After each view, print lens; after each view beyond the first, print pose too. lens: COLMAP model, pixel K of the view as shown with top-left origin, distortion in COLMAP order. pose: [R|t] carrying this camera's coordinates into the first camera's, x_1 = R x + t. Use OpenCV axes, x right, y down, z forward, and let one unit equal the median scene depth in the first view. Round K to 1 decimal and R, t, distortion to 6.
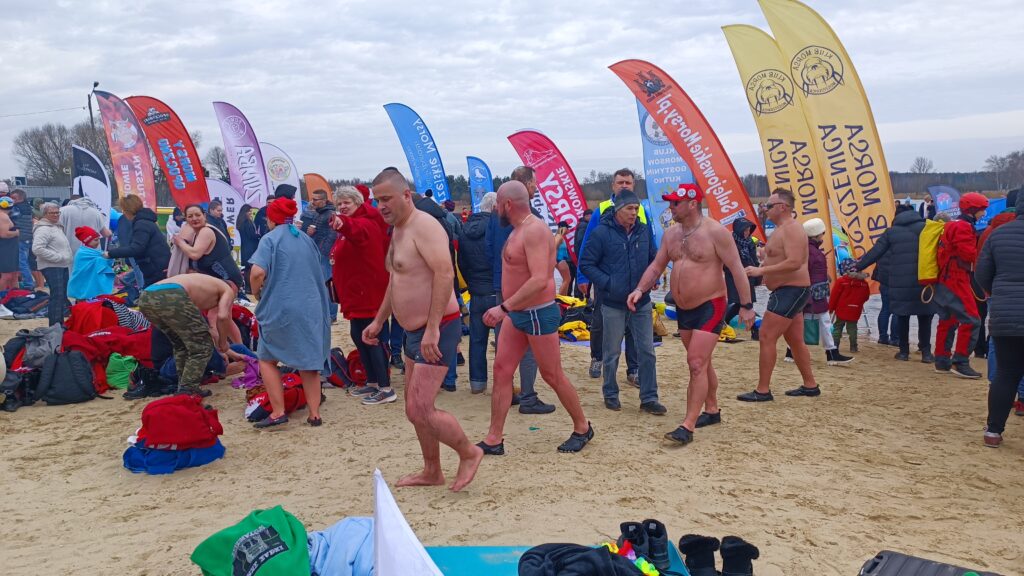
lens RADIAL K [[722.0, 0, 504.4], [0, 722.0, 276.3], [0, 0, 1]] dist [0.034206, -0.037508]
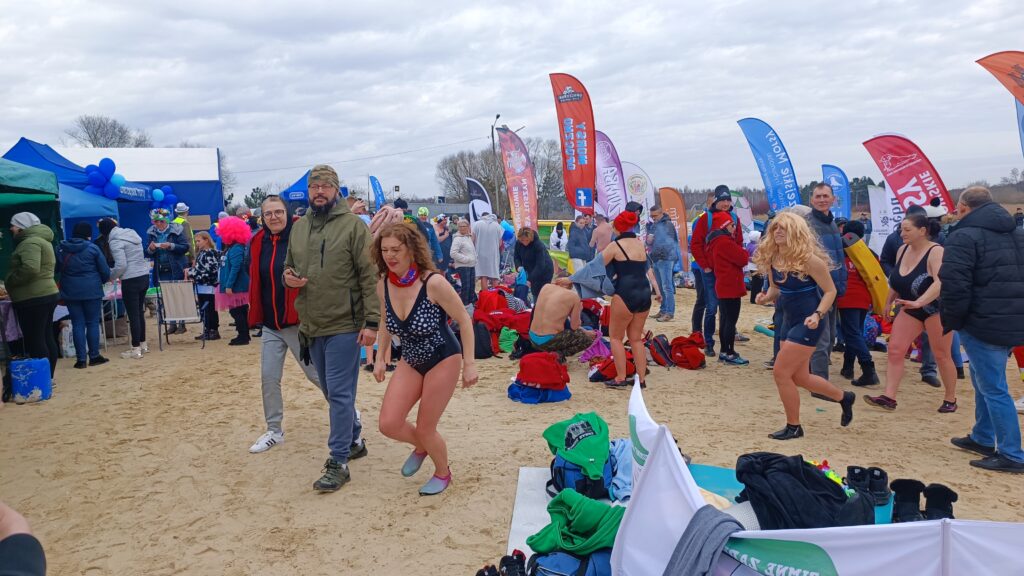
lens RADIAL K [[722.0, 0, 510.6], [0, 722.0, 286.3], [0, 0, 1]] dist [0.034206, -0.037508]
pose [[0.884336, 0.033027, -0.465682, 0.063281], [-0.032766, 0.999426, 0.008657, 0.008996], [0.465700, 0.007603, 0.884910, -0.119778]]
